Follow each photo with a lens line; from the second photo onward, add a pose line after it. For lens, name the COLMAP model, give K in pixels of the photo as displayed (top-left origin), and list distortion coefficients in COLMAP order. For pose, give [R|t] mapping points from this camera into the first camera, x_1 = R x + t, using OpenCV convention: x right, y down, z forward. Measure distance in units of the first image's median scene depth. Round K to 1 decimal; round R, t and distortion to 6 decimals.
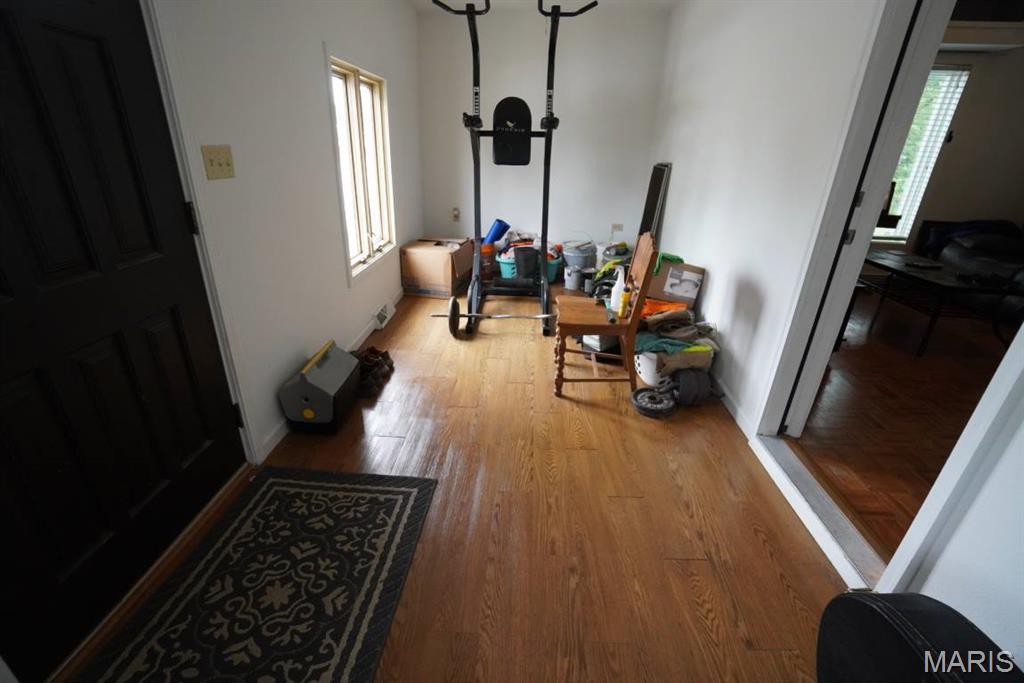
lens RADIAL K [[450.6, 0, 512.0], [0, 450.6, 341.5], [0, 0, 1]] dist [-0.043438, 0.001027]
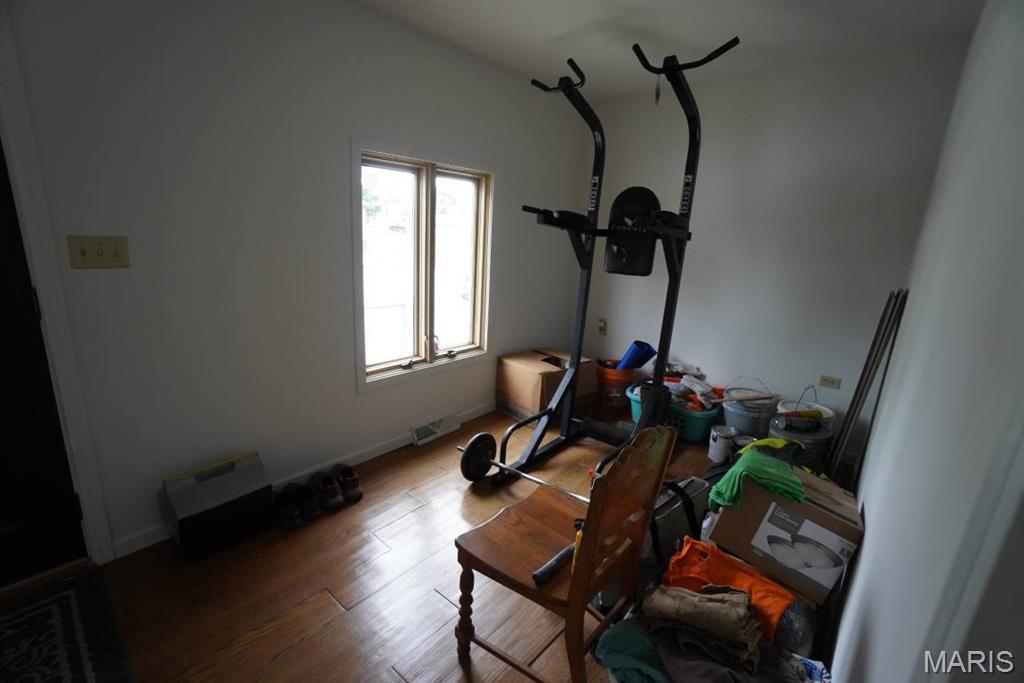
lens RADIAL K [[450.6, 0, 512.0], [0, 450.6, 341.5], [0, 0, 1]] dist [-0.043438, 0.001027]
pose [[0.793943, 0.153388, -0.588325, 0.313702], [-0.269363, 0.956244, -0.114193, -0.163317], [0.545066, 0.249136, 0.800521, 0.356701]]
